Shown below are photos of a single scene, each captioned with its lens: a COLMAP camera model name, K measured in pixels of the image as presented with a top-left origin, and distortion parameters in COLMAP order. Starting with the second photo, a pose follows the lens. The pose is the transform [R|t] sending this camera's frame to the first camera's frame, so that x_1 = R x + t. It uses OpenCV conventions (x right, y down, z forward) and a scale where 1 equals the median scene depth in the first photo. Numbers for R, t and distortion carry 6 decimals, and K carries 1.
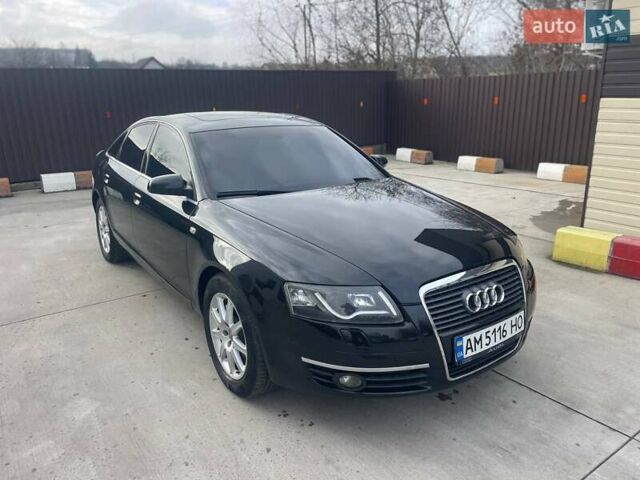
lens RADIAL K [[488.7, 0, 318.4], [0, 488.7, 224.4], [0, 0, 1]] dist [0.064261, -0.059249]
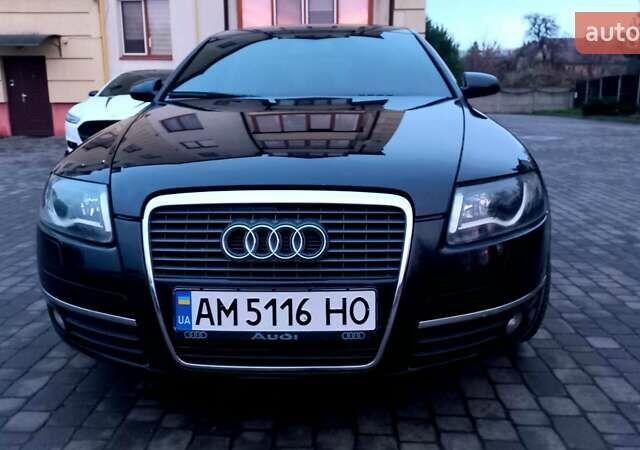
lens RADIAL K [[577.1, 0, 312.3], [0, 577.1, 212.0], [0, 0, 1]] dist [0.089524, -0.111999]
pose [[0.782182, 0.126146, -0.610147, 0.777388], [-0.150984, 0.988477, 0.010809, 0.104055], [0.604480, 0.083668, 0.792215, 0.520175]]
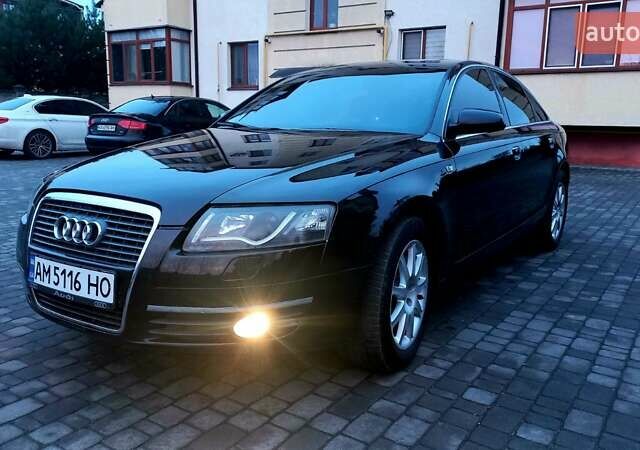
lens RADIAL K [[577.1, 0, 318.4], [0, 577.1, 219.6], [0, 0, 1]] dist [0.089524, -0.111999]
pose [[0.338791, 0.177958, -0.923879, 1.345559], [-0.242851, 0.965215, 0.096866, -0.051124], [0.908980, 0.191548, 0.370224, 1.020535]]
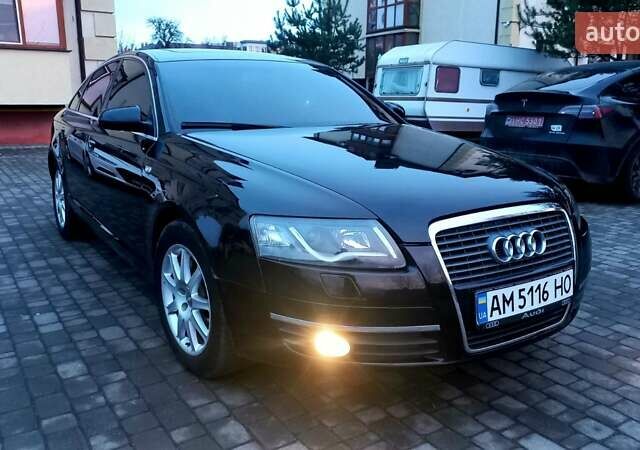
lens RADIAL K [[577.1, 0, 308.0], [0, 577.1, 220.2], [0, 0, 1]] dist [0.089524, -0.111999]
pose [[0.998558, 0.020646, -0.049547, 0.061861], [-0.022131, 0.999316, -0.029622, 0.146187], [0.048901, 0.030675, 0.998332, 0.100138]]
